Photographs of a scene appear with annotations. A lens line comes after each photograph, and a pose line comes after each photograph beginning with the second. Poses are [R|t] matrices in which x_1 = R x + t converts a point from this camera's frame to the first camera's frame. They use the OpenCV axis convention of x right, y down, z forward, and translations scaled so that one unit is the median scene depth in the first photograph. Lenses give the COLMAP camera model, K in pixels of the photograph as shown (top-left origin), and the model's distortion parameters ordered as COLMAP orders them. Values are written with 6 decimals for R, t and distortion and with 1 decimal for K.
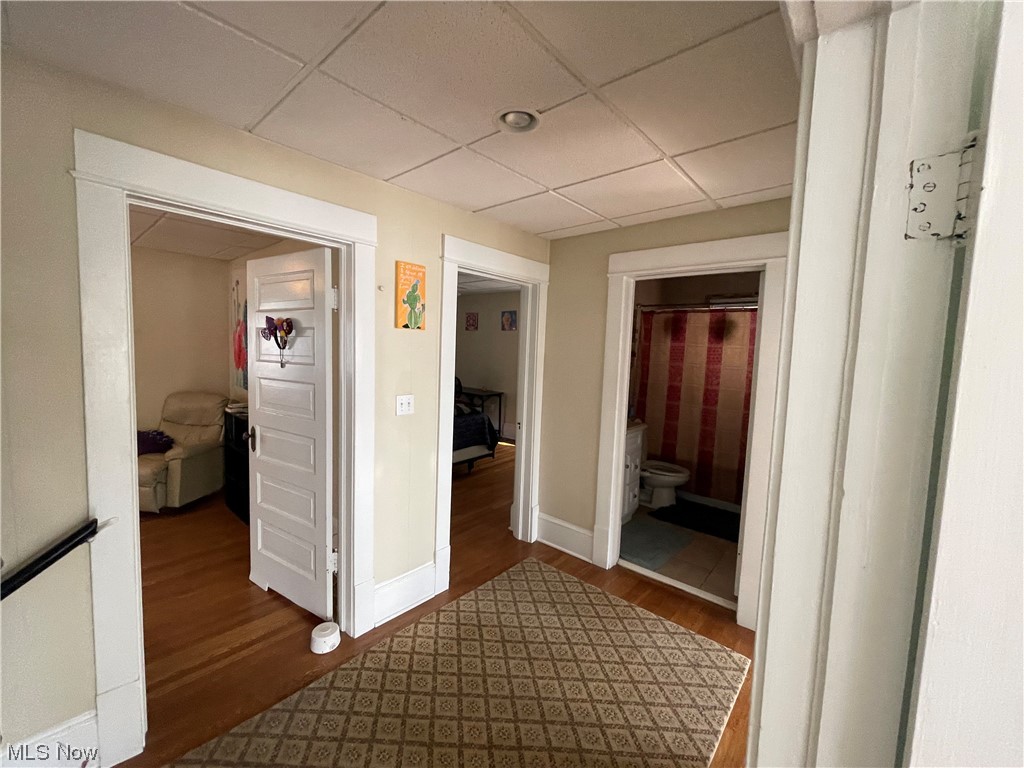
lens RADIAL K [[410.7, 0, 510.3], [0, 410.7, 382.1], [0, 0, 1]] dist [-0.003058, -0.000381]
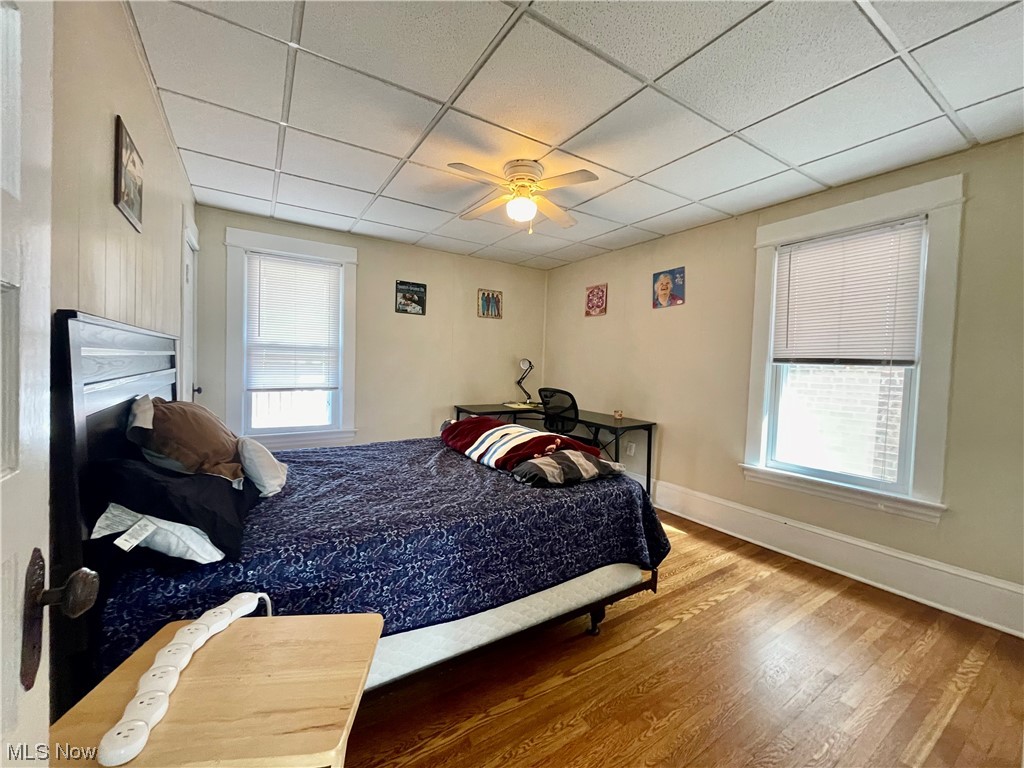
lens RADIAL K [[410.7, 0, 510.5], [0, 410.7, 380.9], [0, 0, 1]] dist [-0.003058, -0.000381]
pose [[0.958944, 0.000866, -0.283594, -0.047853], [-0.016101, 0.998549, -0.051392, 0.001708], [0.283138, 0.053848, 0.957566, 0.433063]]
